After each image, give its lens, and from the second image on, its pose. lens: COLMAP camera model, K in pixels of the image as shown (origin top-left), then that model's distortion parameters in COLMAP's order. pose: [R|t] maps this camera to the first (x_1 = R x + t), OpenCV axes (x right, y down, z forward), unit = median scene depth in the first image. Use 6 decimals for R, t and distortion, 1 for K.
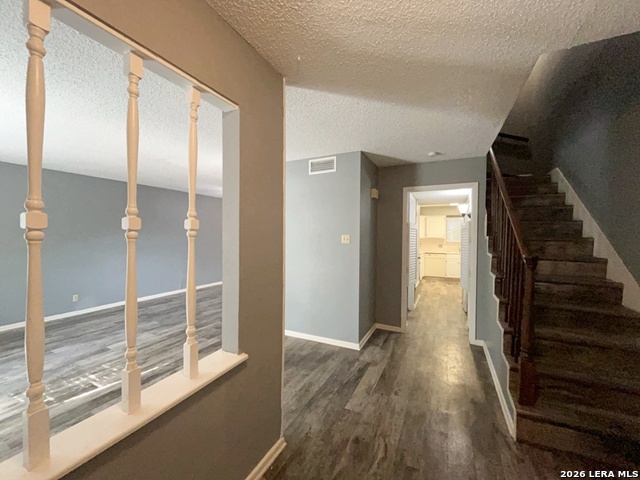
lens RADIAL K [[258.8, 0, 321.9], [0, 258.8, 240.1], [0, 0, 1]] dist [0.000465, 0.000032]
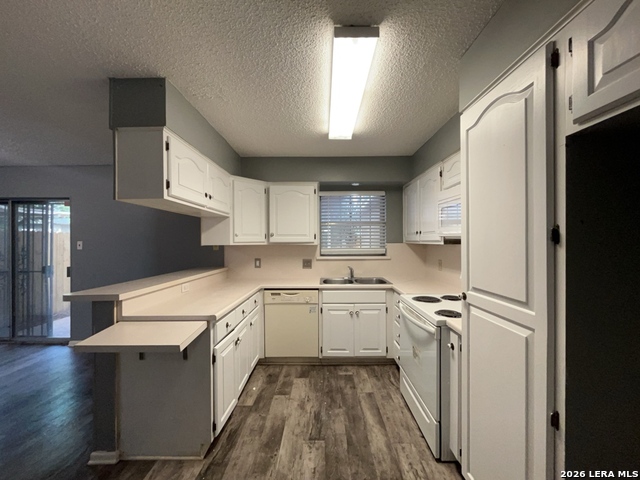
lens RADIAL K [[258.8, 0, 321.9], [0, 258.8, 240.1], [0, 0, 1]] dist [0.000465, 0.000032]
pose [[0.897609, -0.011884, 0.440633, 0.311197], [0.018232, 0.999782, -0.010175, -0.008503], [-0.440416, 0.017167, 0.897630, 0.648964]]
